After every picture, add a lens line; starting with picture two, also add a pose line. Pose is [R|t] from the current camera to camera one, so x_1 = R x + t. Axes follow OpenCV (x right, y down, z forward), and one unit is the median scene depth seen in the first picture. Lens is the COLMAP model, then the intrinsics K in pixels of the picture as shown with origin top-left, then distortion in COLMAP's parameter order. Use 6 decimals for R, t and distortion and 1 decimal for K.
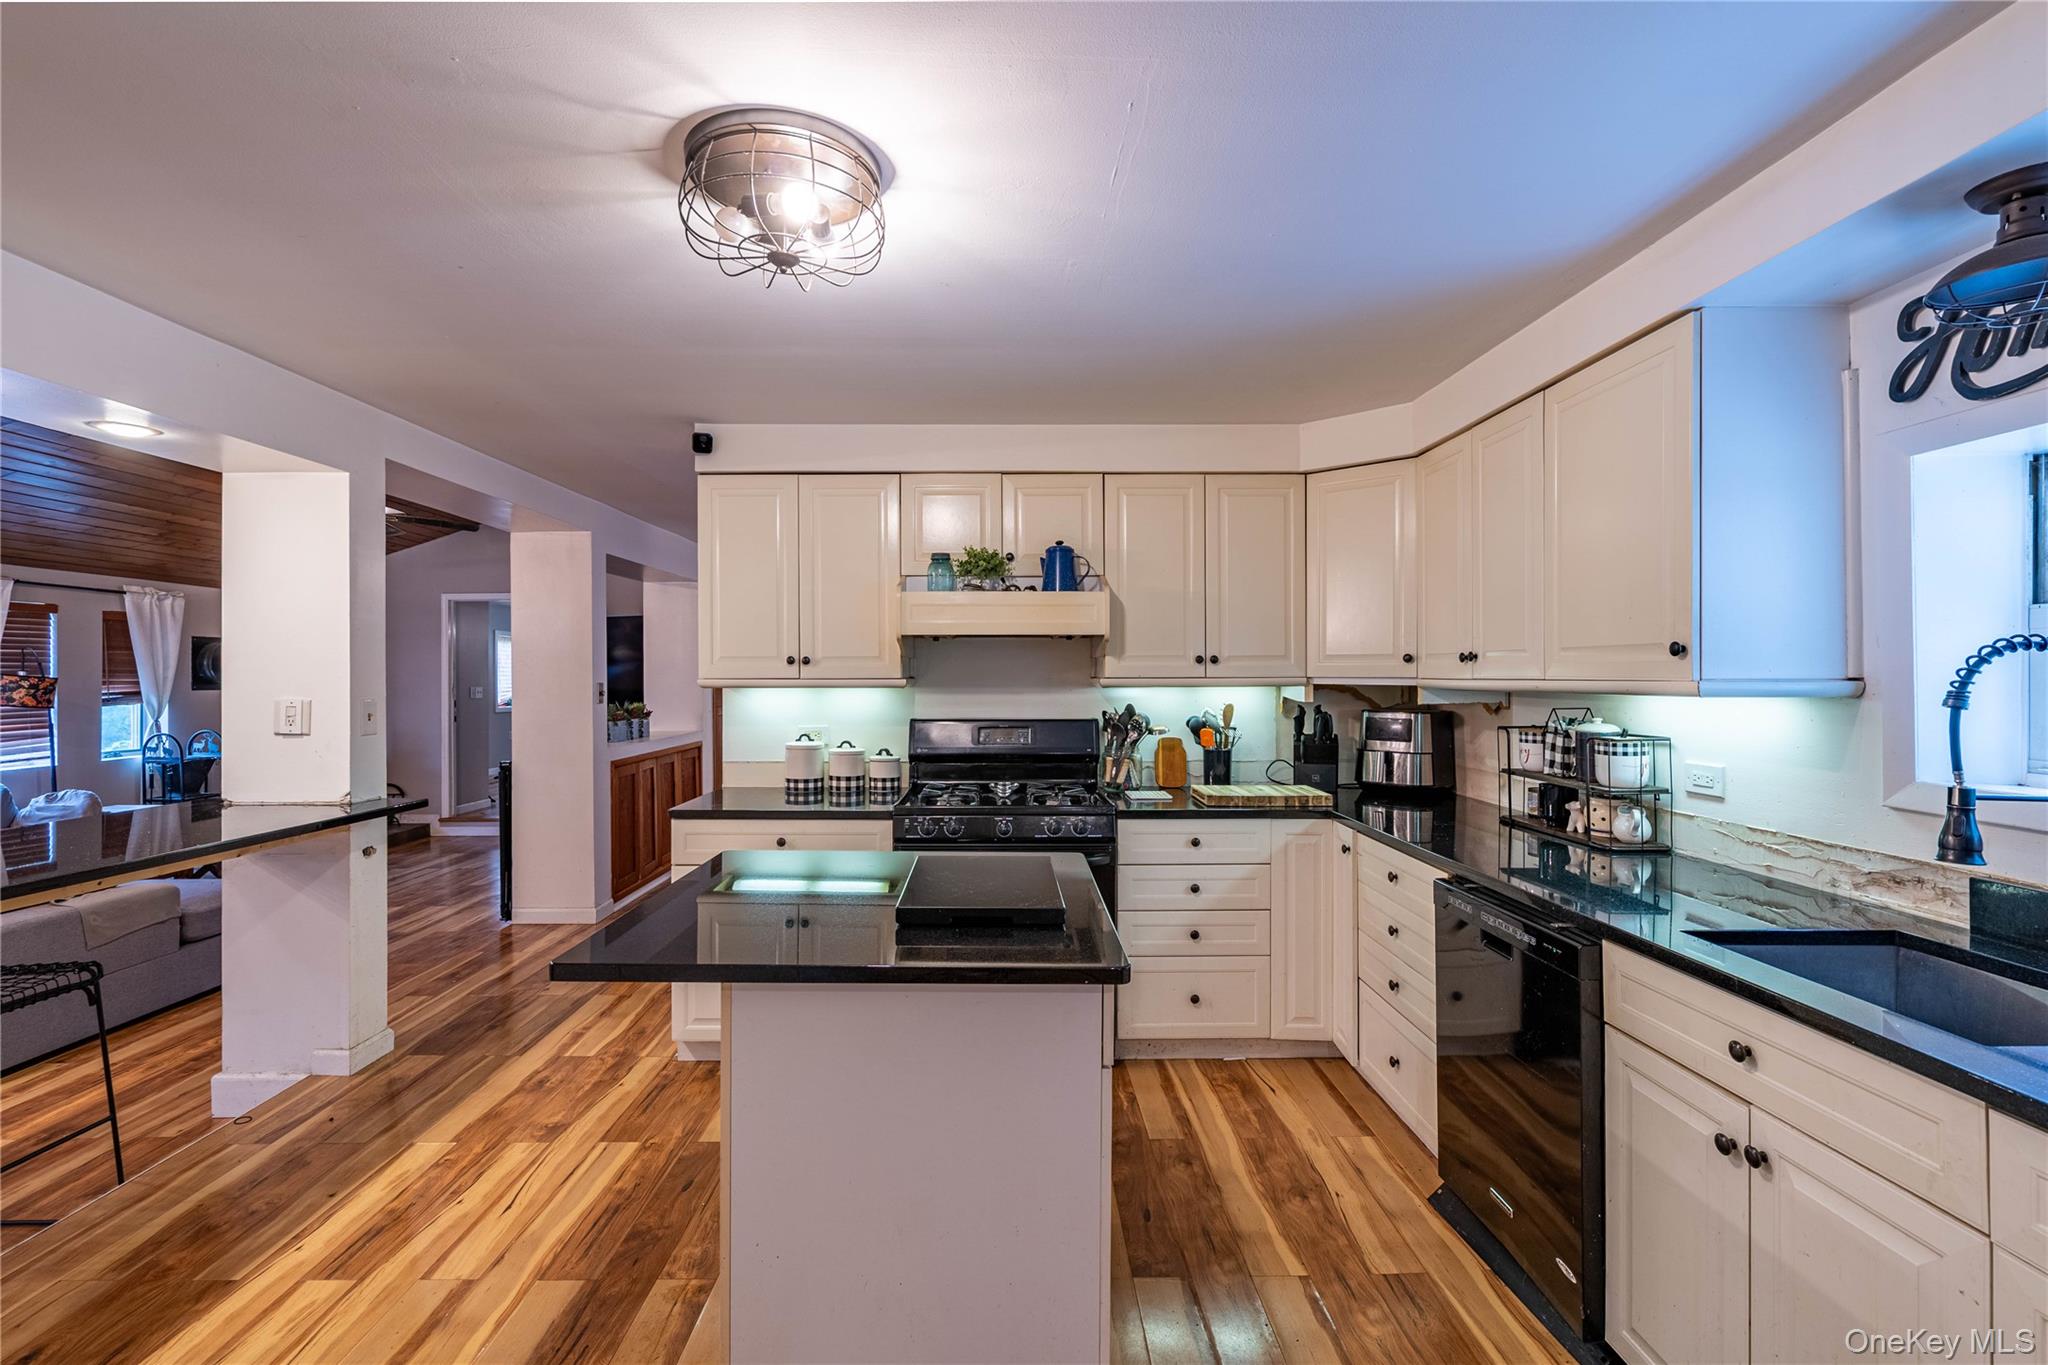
lens RADIAL K [[923.9, 0, 1013.9], [0, 923.9, 673.4], [0, 0, 1]] dist [0.010263, 0.000407]
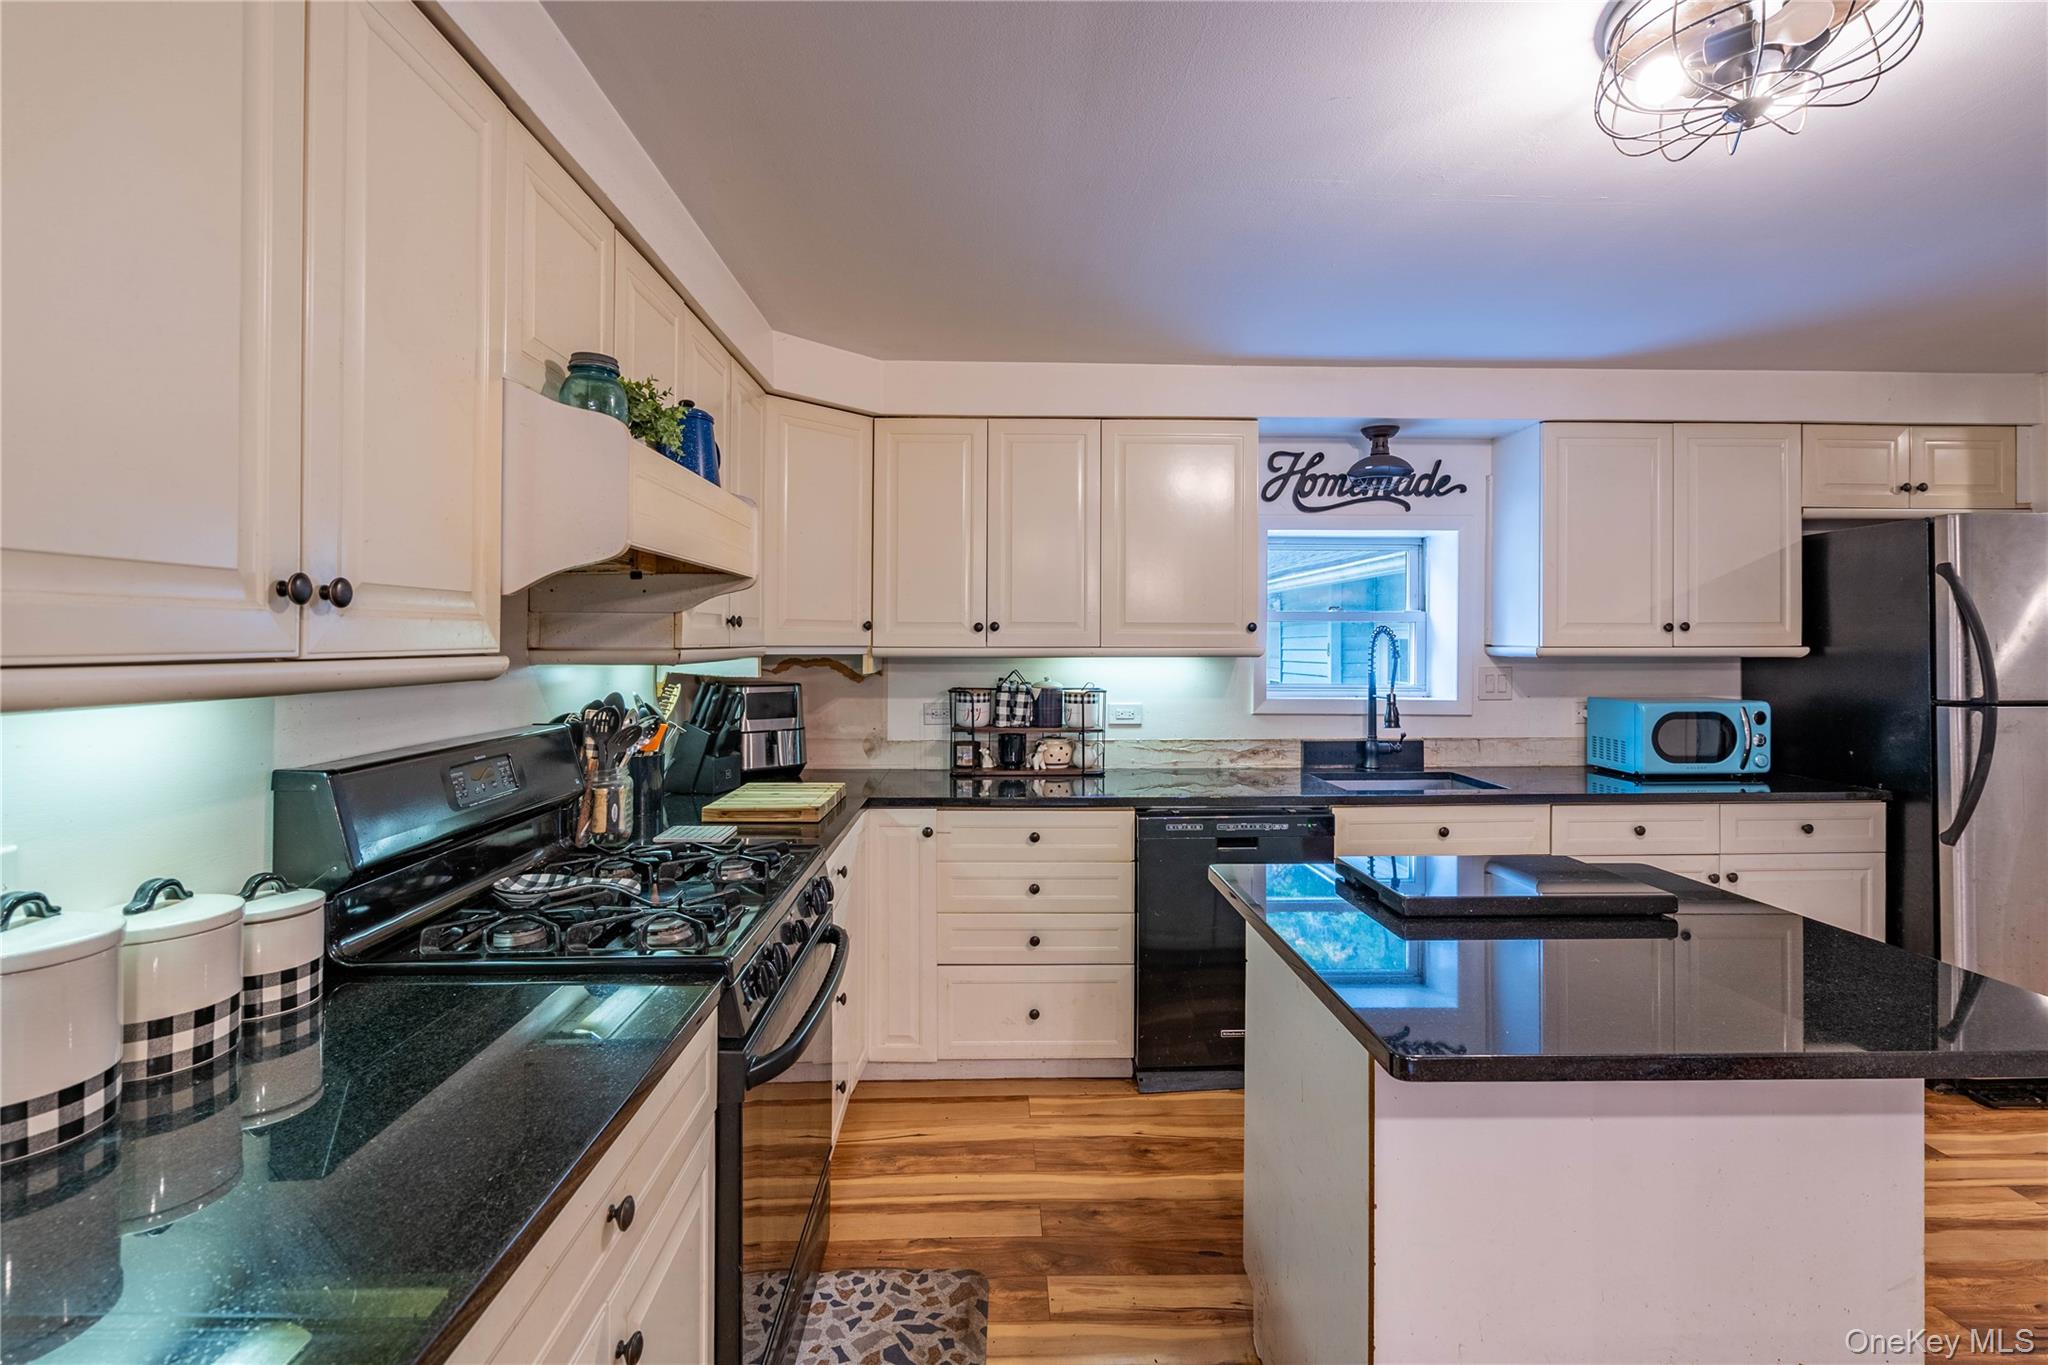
lens RADIAL K [[940.1, 0, 1015.2], [0, 940.1, 637.2], [0, 0, 1]] dist [-0.002157, 0.000191]
pose [[-0.016536, 0.006476, 0.999842, -0.584621], [-0.002441, 0.999976, -0.006517, 0.001365], [-0.999860, -0.002548, -0.016520, 0.933561]]
